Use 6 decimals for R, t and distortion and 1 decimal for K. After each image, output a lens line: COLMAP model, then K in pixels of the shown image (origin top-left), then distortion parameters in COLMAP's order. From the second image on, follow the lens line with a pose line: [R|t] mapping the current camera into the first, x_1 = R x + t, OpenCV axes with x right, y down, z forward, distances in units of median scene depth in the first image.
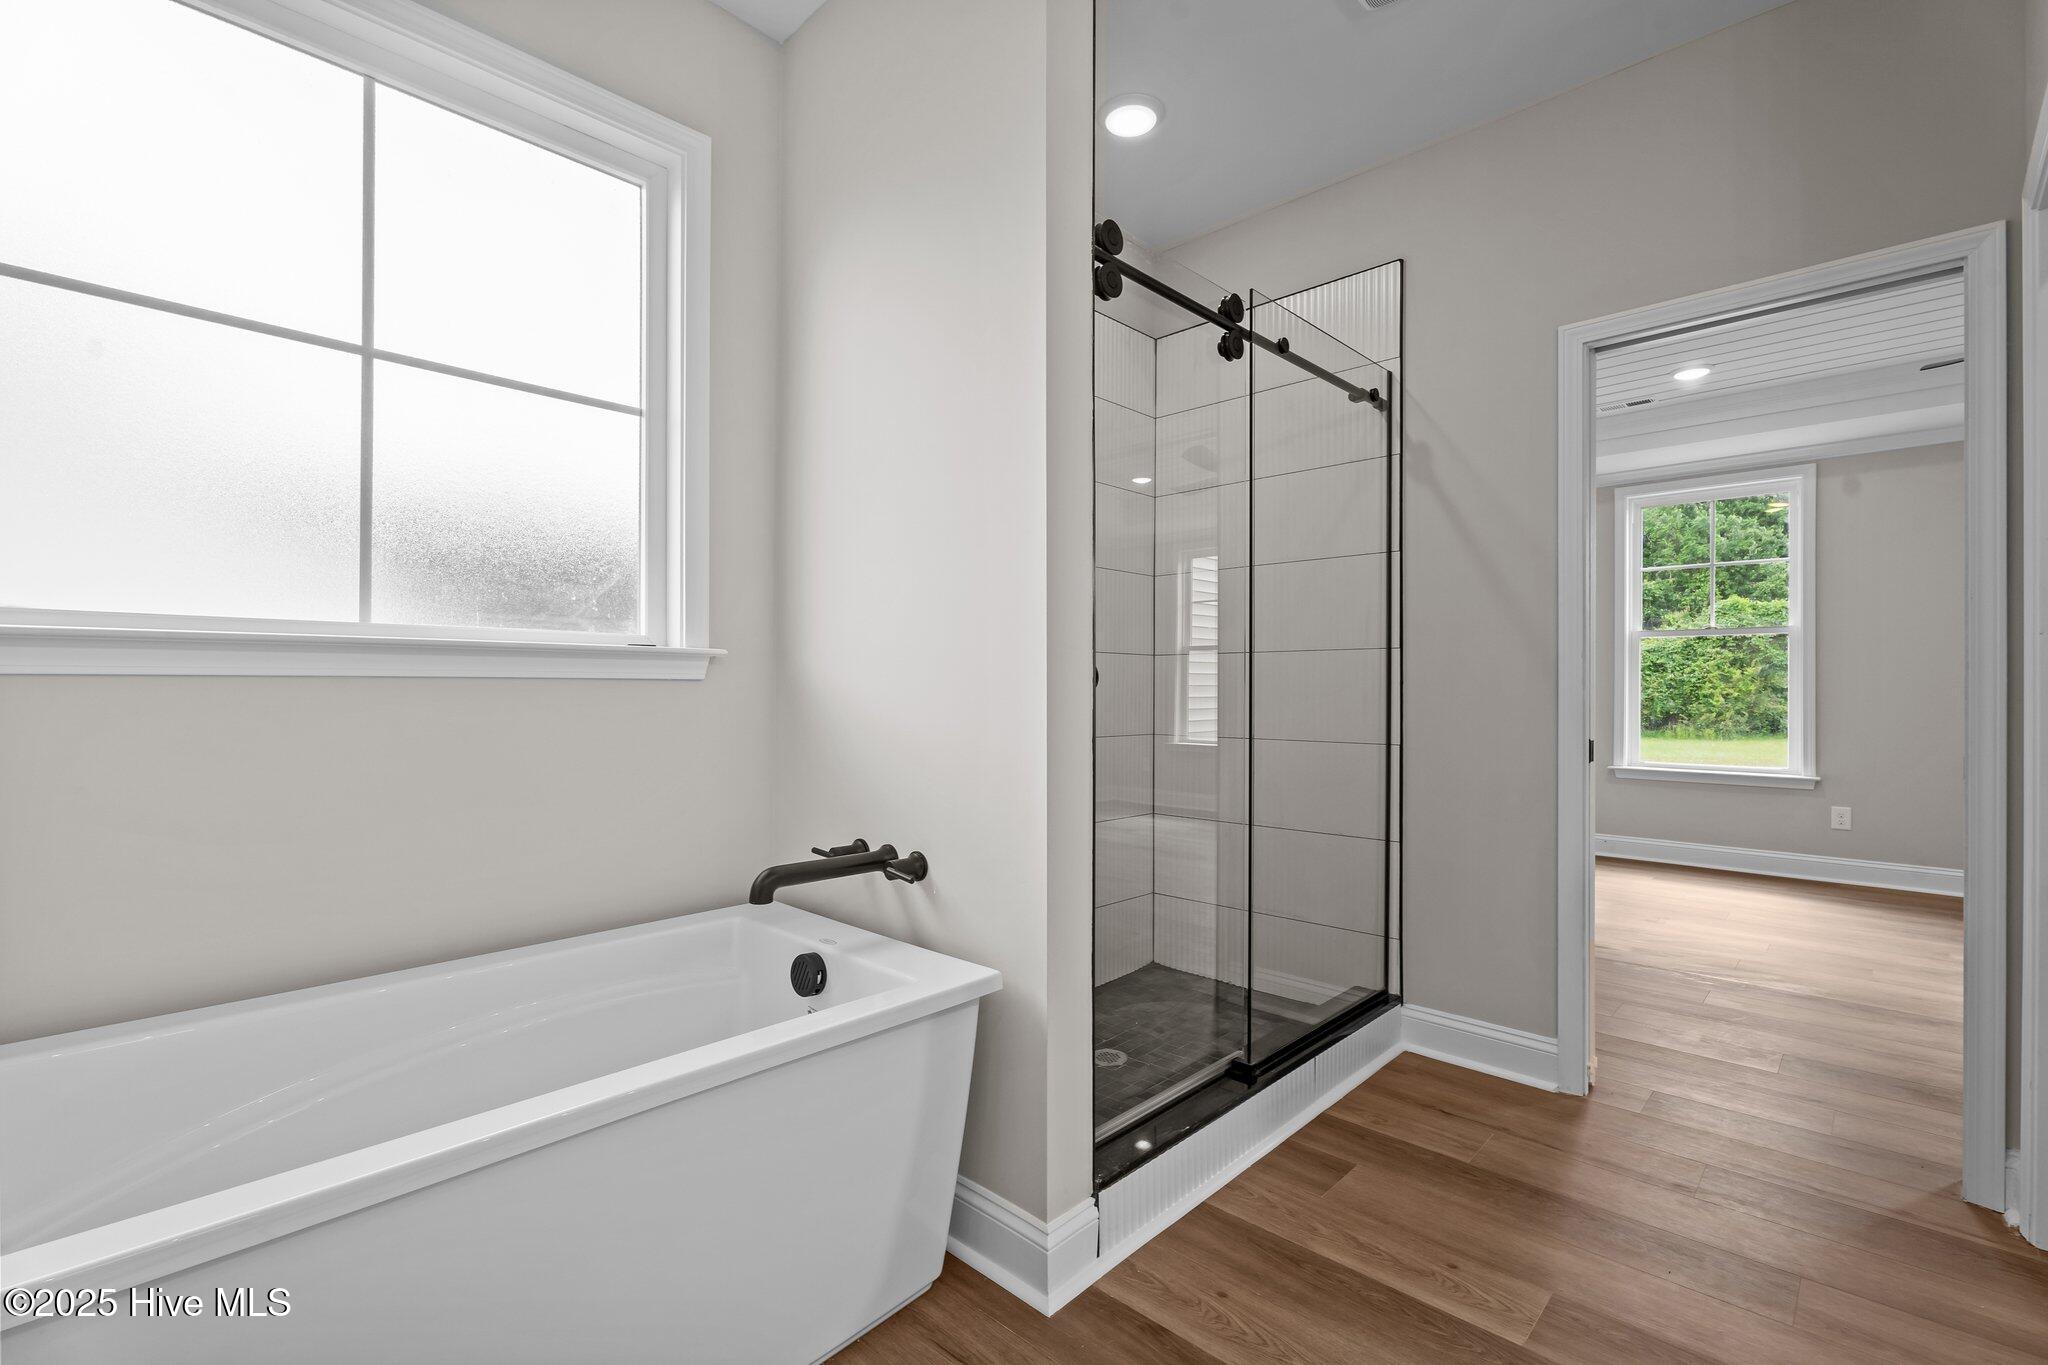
lens RADIAL K [[911.8, 0, 1019.7], [0, 911.8, 687.9], [0, 0, 1]] dist [0.004626, -0.002243]
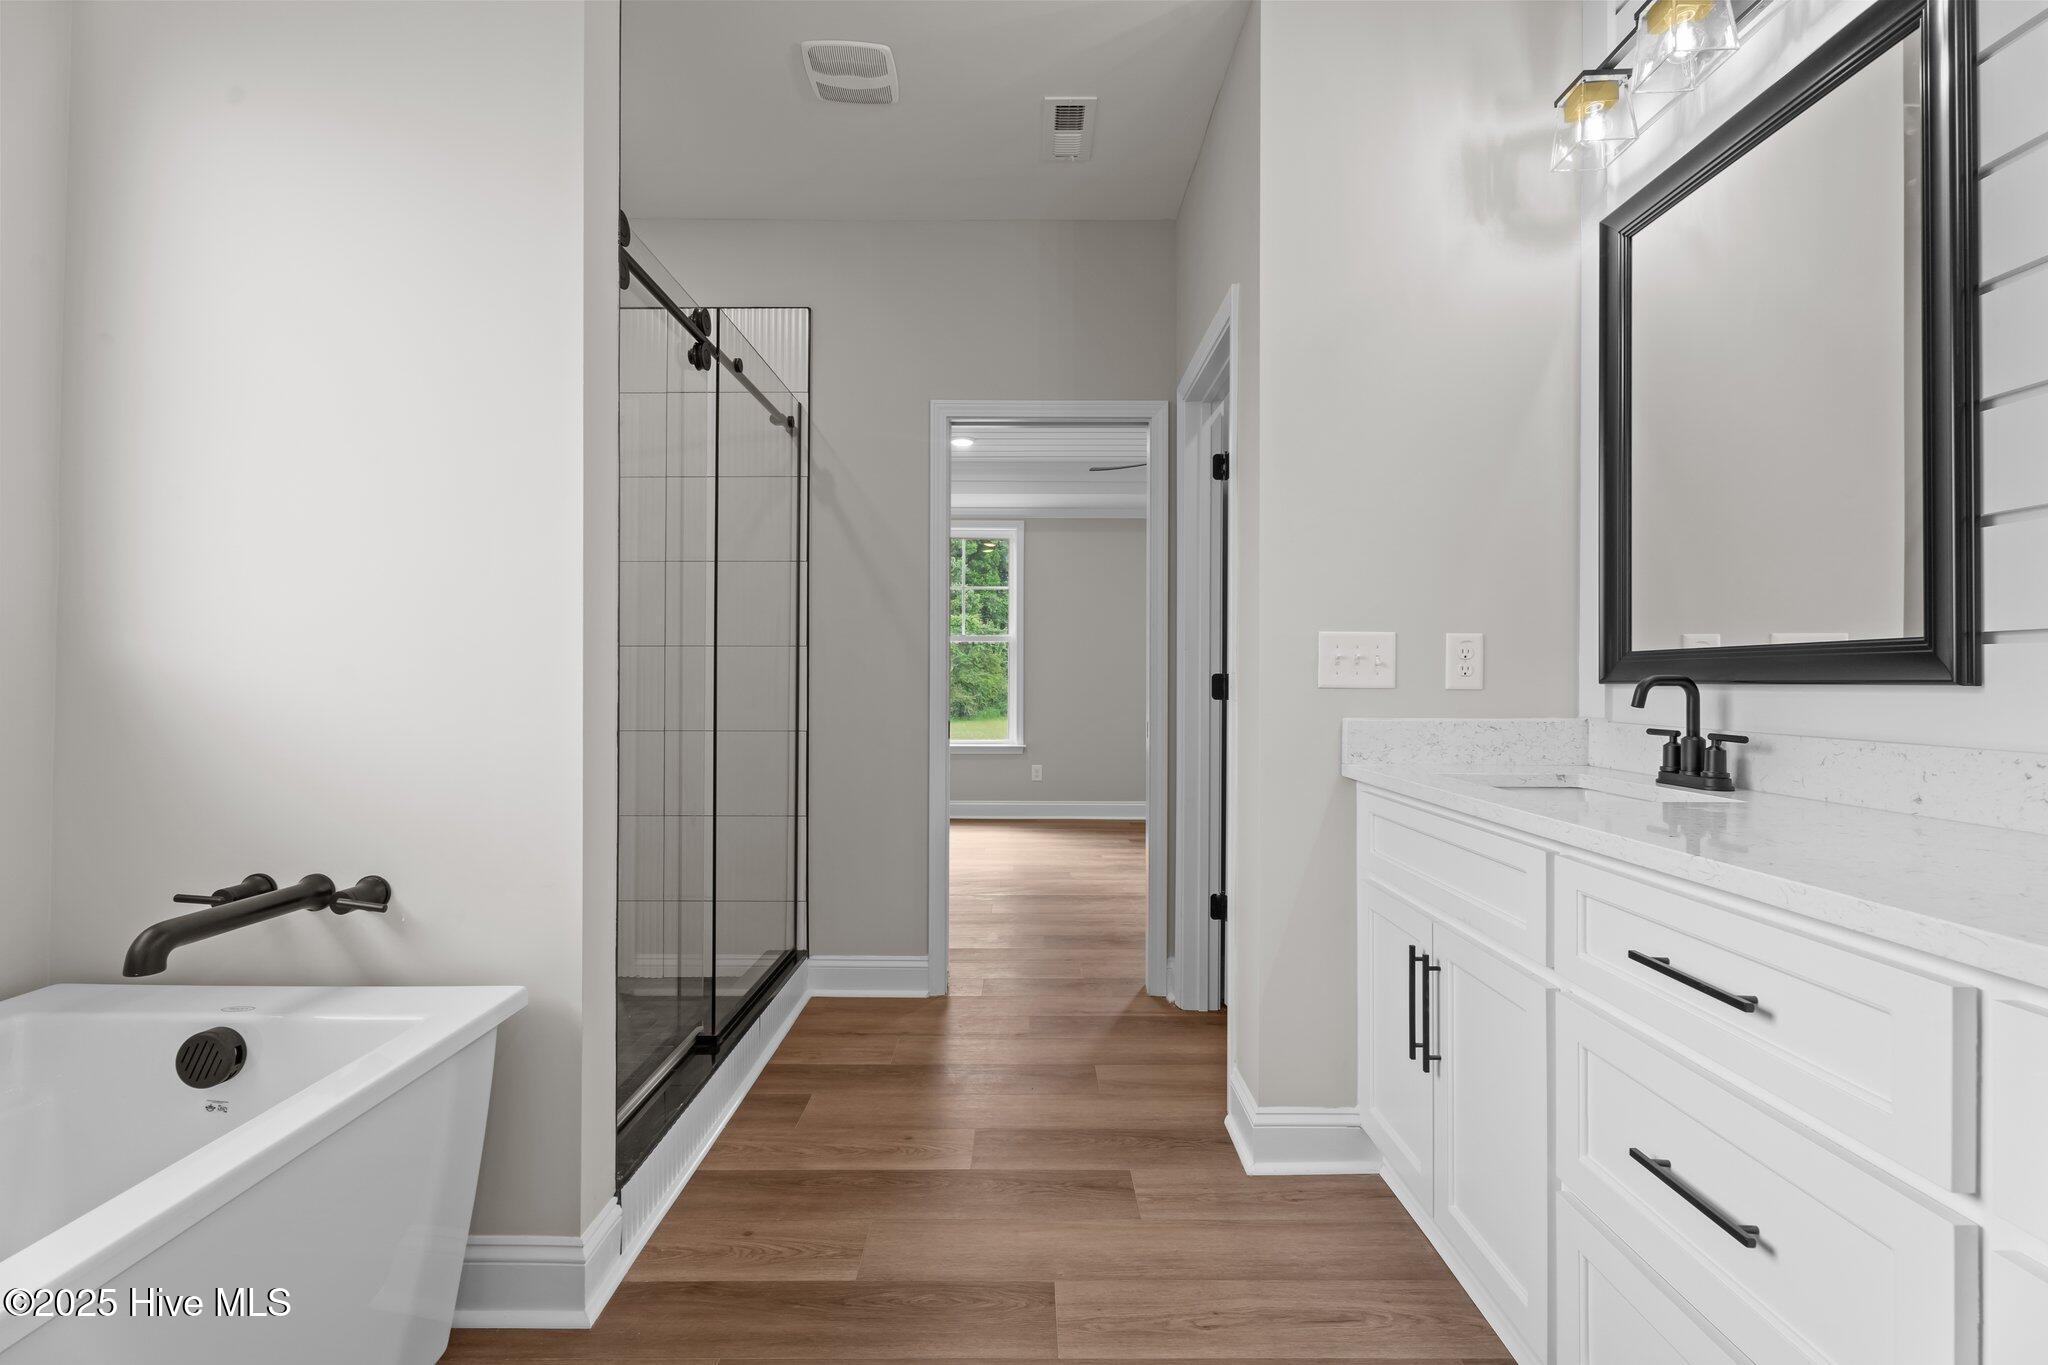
lens RADIAL K [[911.8, 0, 1024.3], [0, 911.8, 683.3], [0, 0, 1]] dist [0.004626, -0.002243]
pose [[0.719167, -0.001107, 0.694836, -0.250954], [-0.000314, 0.999998, 0.001918, 0.000196], [-0.694837, -0.001597, 0.719166, -0.016450]]
